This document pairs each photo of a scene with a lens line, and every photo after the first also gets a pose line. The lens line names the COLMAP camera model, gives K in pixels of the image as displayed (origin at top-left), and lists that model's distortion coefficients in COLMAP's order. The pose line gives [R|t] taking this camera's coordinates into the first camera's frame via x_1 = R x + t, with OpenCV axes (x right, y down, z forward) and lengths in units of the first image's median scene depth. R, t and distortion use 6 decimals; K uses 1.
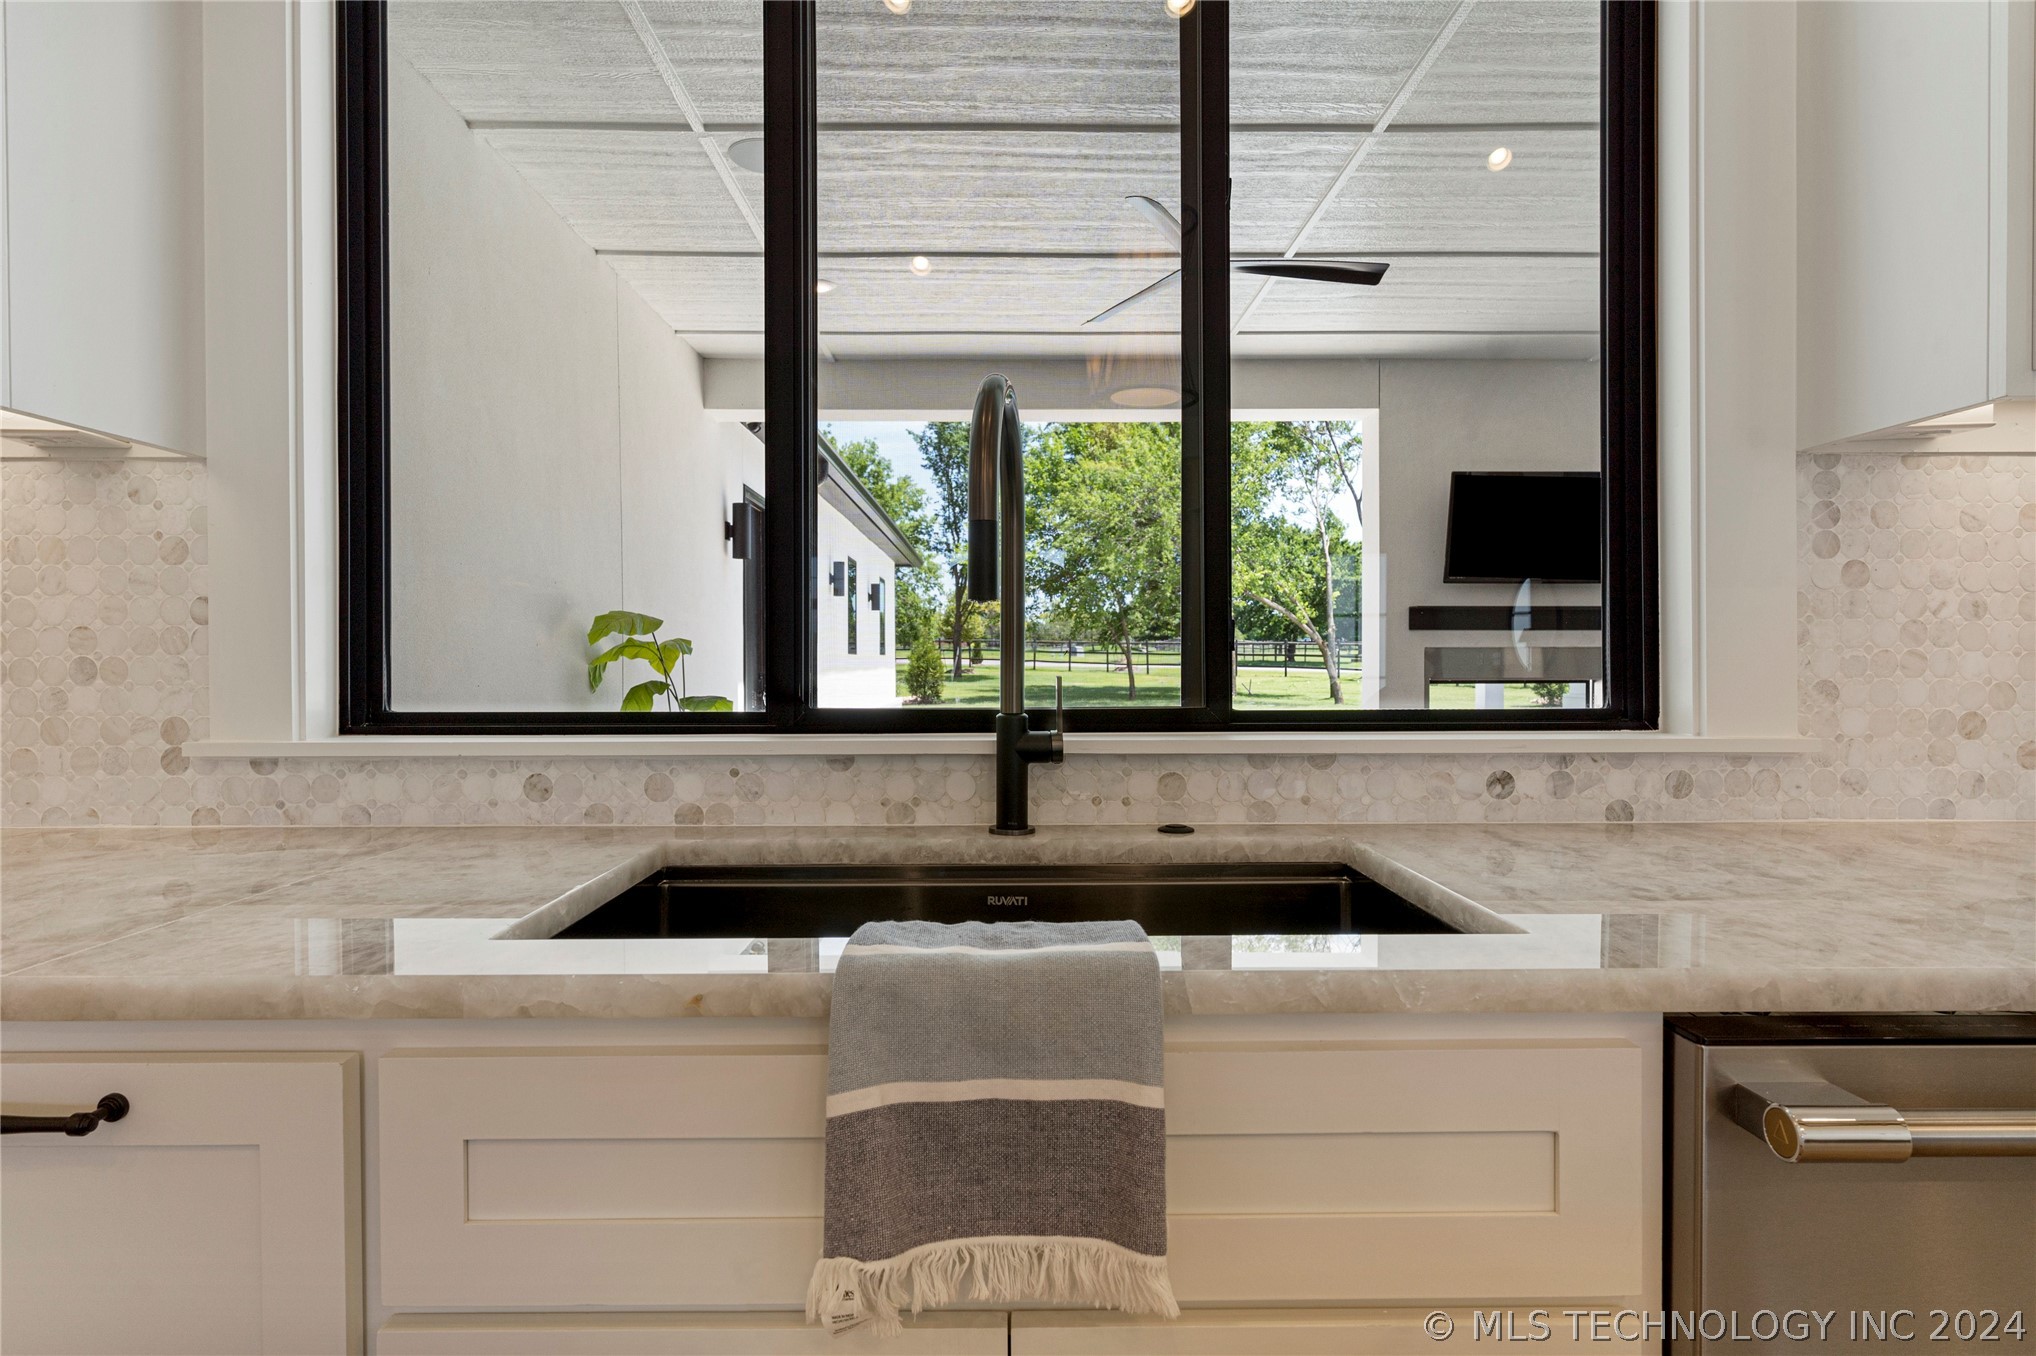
lens RADIAL K [[1074.3, 0, 1006.1], [0, 1074.3, 668.5], [0, 0, 1]] dist [-0.005812, -0.000080]
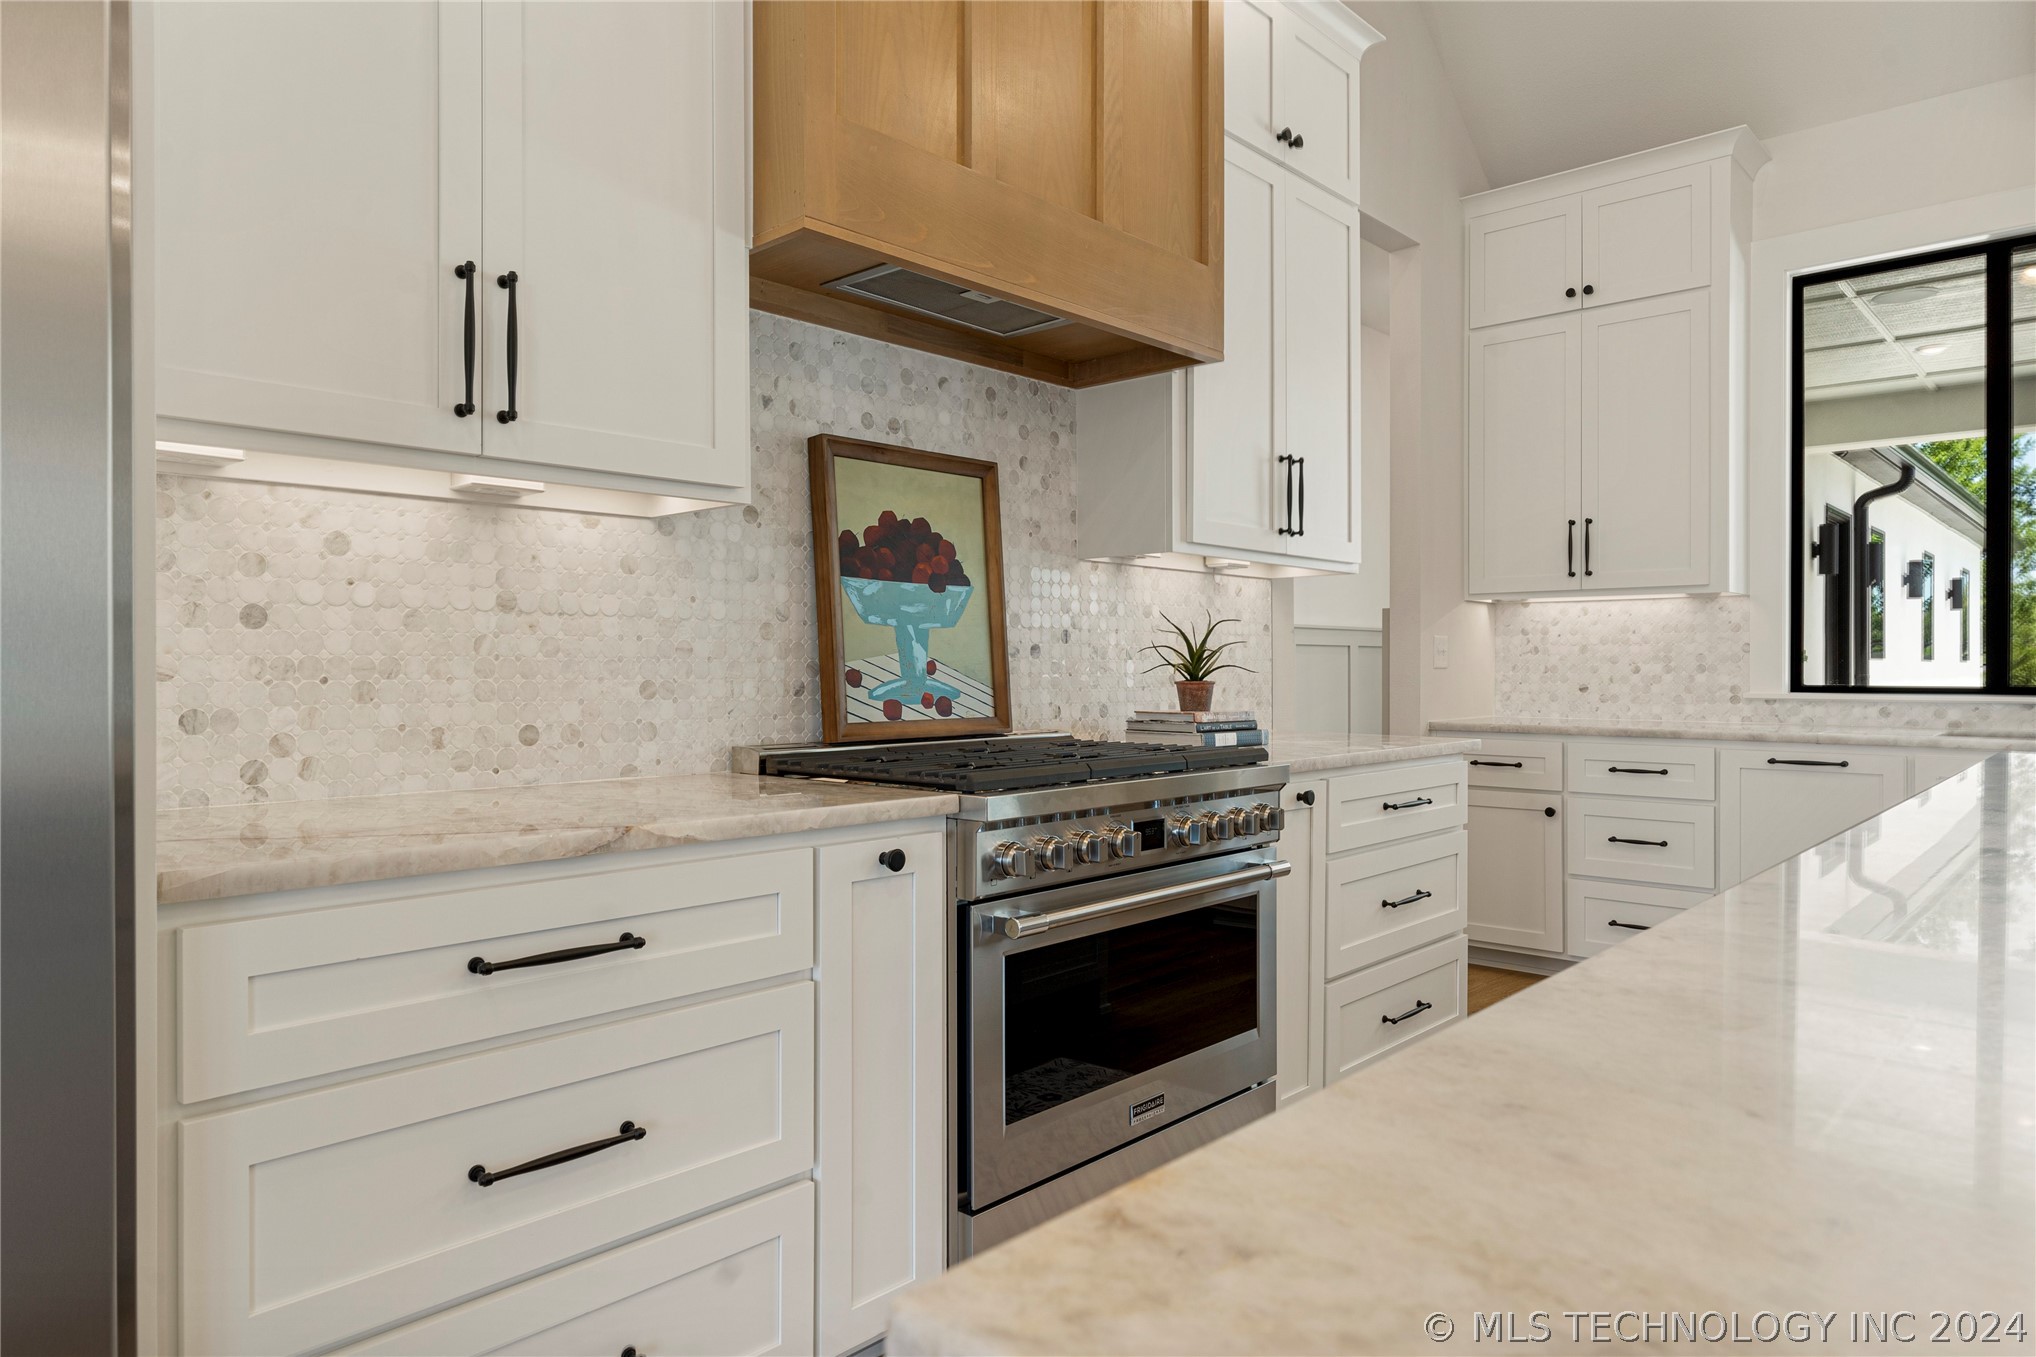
lens RADIAL K [[1253.9, 0, 1001.9], [0, 1253.9, 671.6], [0, 0, 1]] dist [-0.009345, 0.003712]
pose [[0.726454, 0.004744, -0.687199, 0.098440], [-0.007518, 0.999971, -0.001044, 0.025194], [0.687174, 0.005925, 0.726468, -2.536370]]
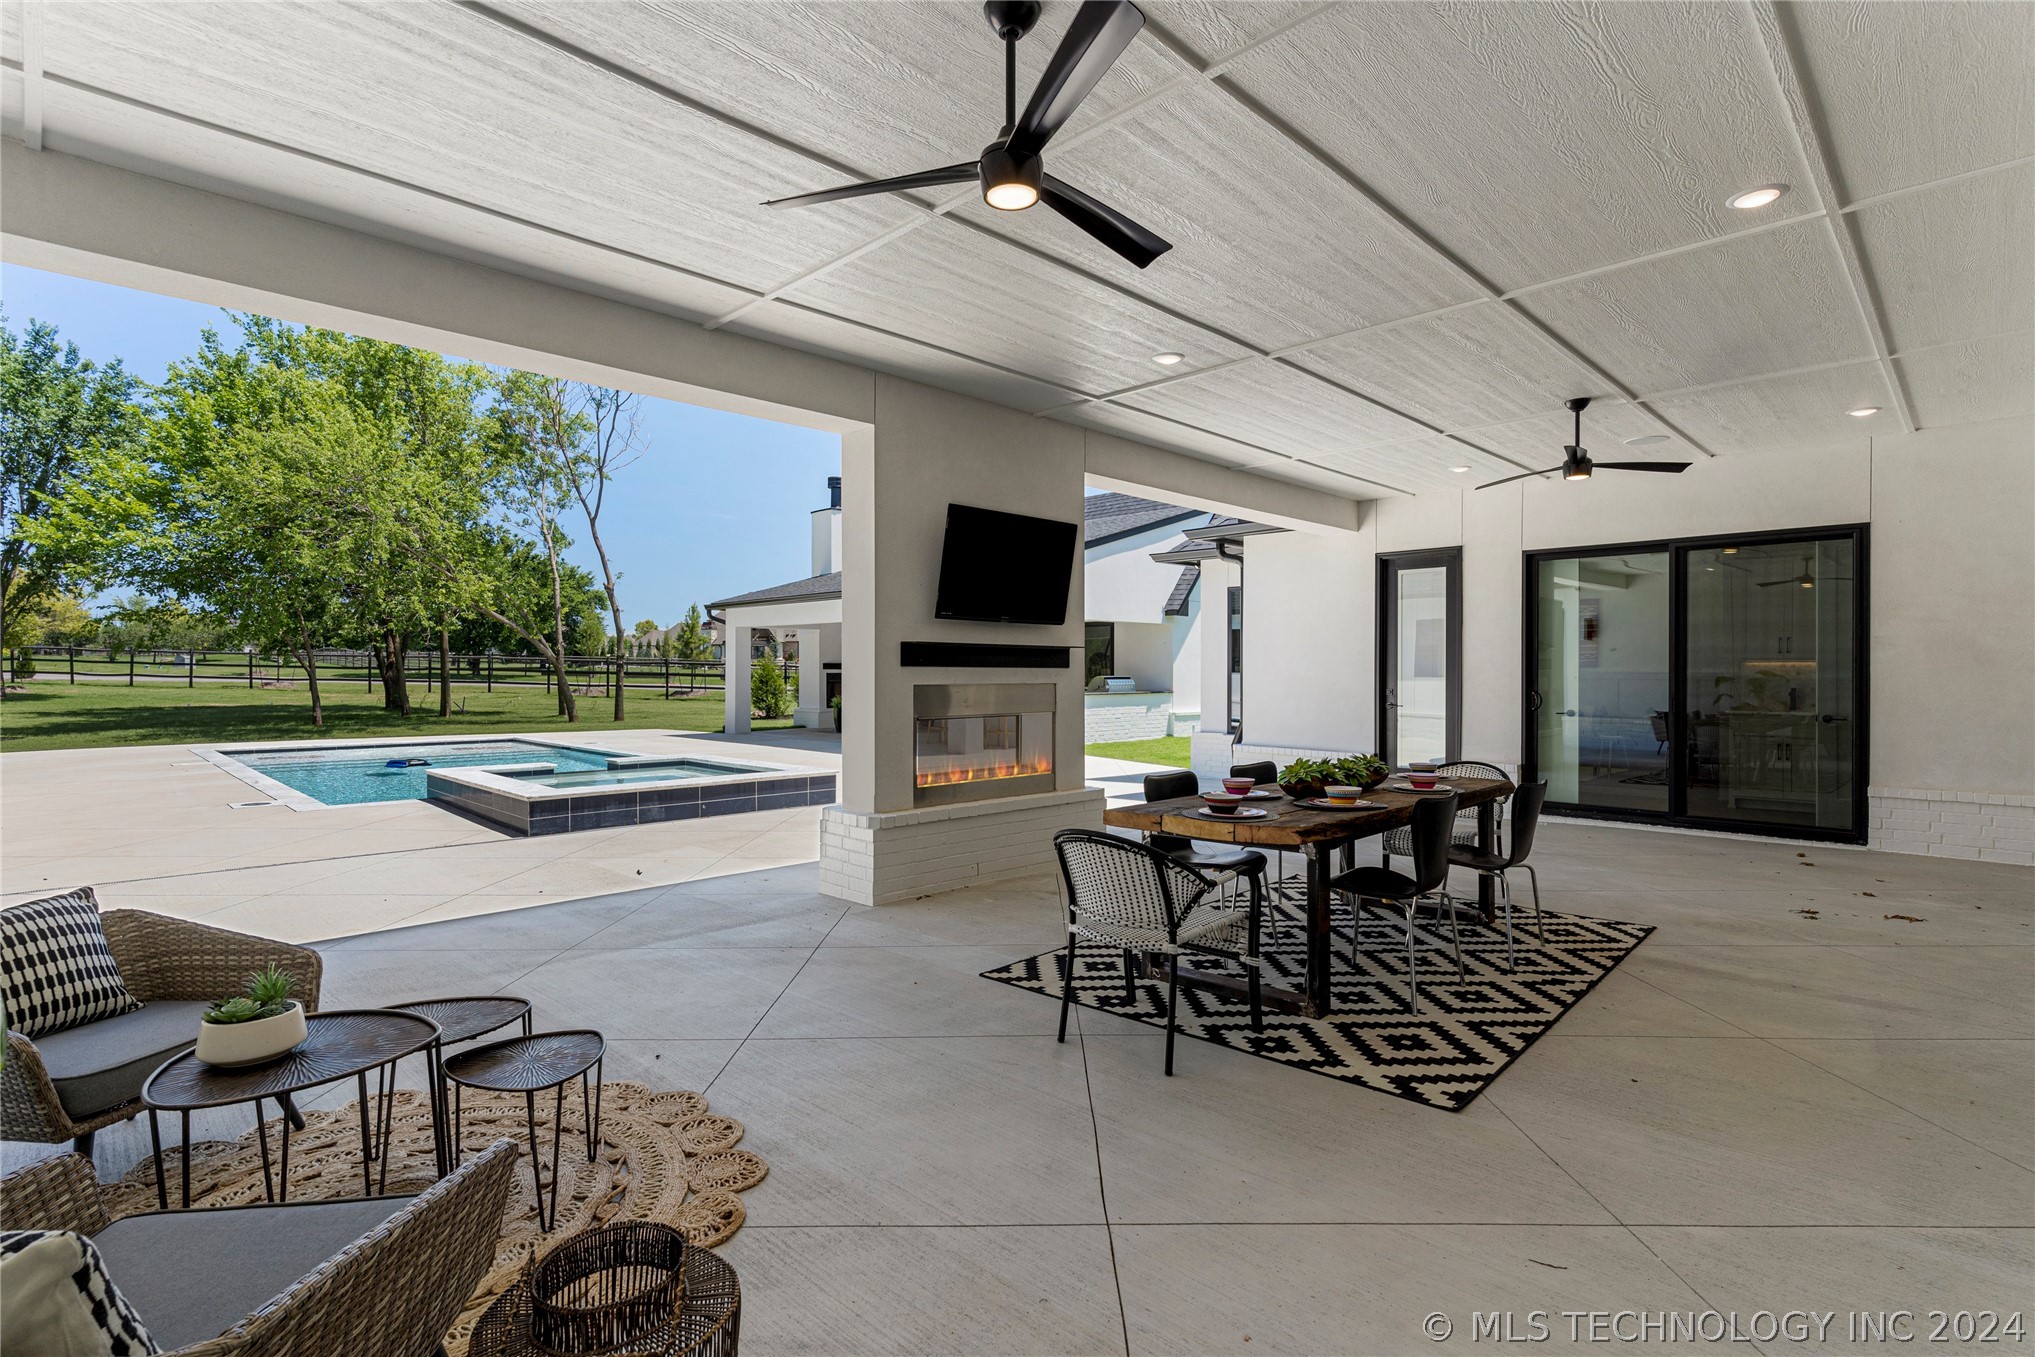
lens RADIAL K [[979.8, 0, 1004.7], [0, 979.8, 679.6], [0, 0, 1]] dist [0.000793, -0.000575]
pose [[0.713281, -0.001666, 0.700876, -0.745609], [0.001652, 0.999998, 0.000696, -0.113465], [-0.700876, 0.000662, 0.713282, 1.515120]]
